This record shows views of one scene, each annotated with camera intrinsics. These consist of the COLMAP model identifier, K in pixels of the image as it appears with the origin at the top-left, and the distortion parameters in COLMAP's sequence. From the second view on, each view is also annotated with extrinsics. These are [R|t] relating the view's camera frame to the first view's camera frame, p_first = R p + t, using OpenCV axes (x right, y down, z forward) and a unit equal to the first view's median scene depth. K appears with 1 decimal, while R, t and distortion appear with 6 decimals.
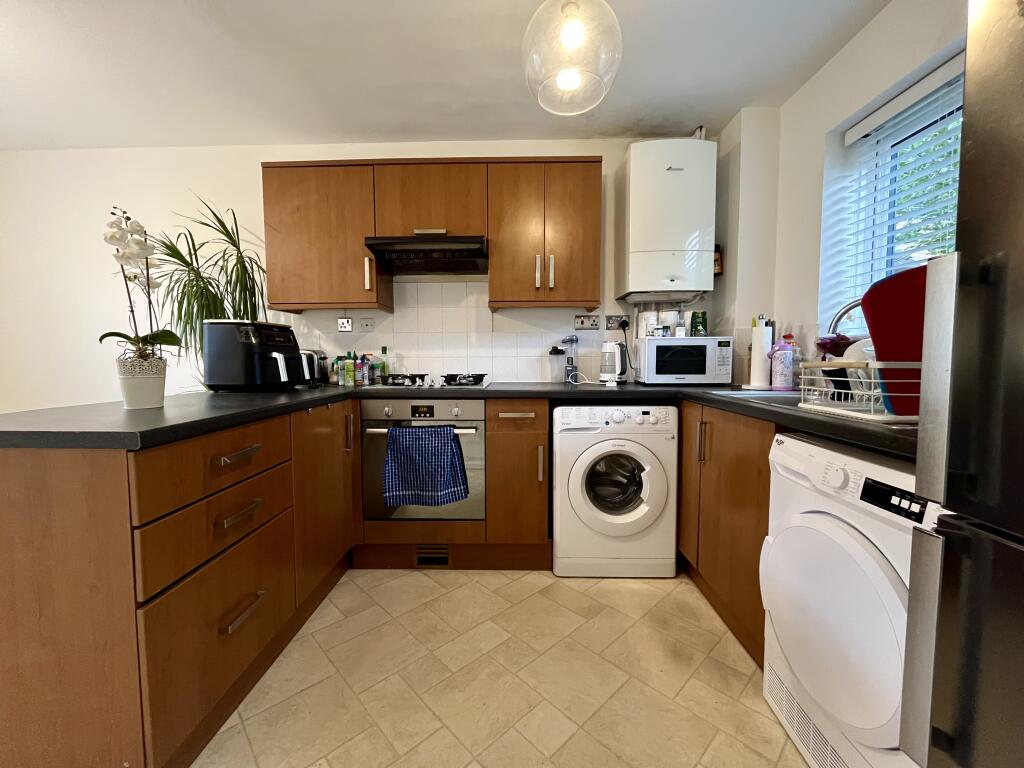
lens RADIAL K [[418.3, 0, 510.8], [0, 418.3, 385.8], [0, 0, 1]] dist [-0.003094, -0.000363]
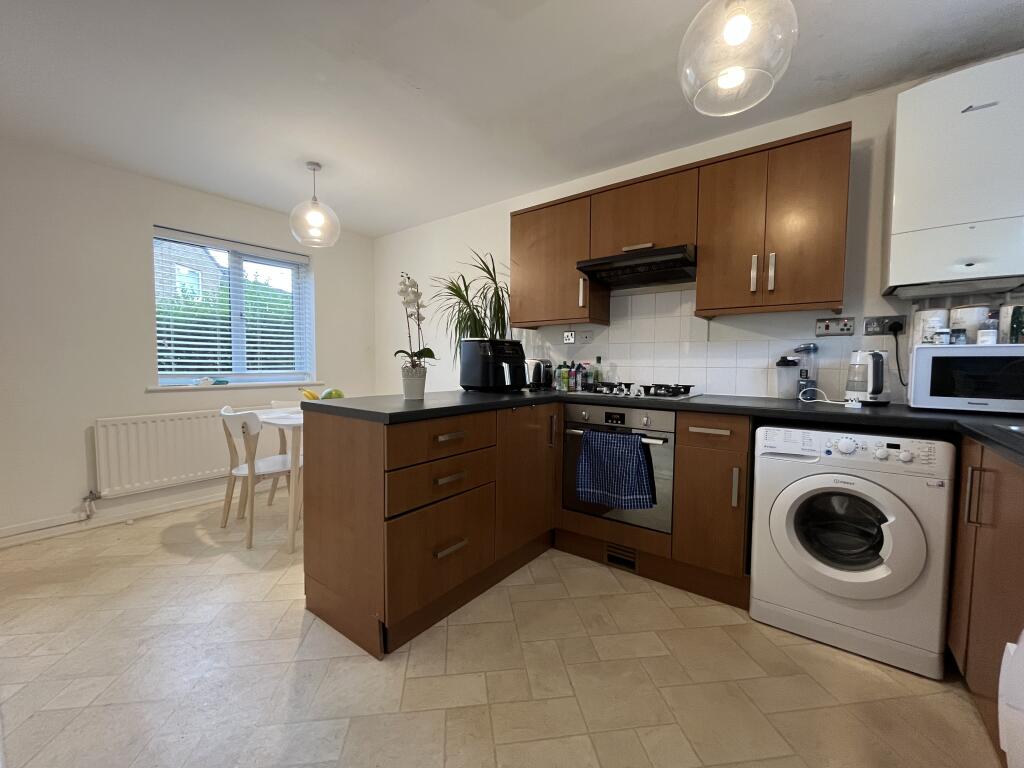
lens RADIAL K [[418.3, 0, 511.1], [0, 418.3, 386.8], [0, 0, 1]] dist [-0.003094, -0.000363]
pose [[0.806215, 0.043191, -0.590044, 0.202984], [-0.050010, 0.998737, 0.004775, -0.011102], [0.589505, 0.025658, 0.807357, -0.021244]]
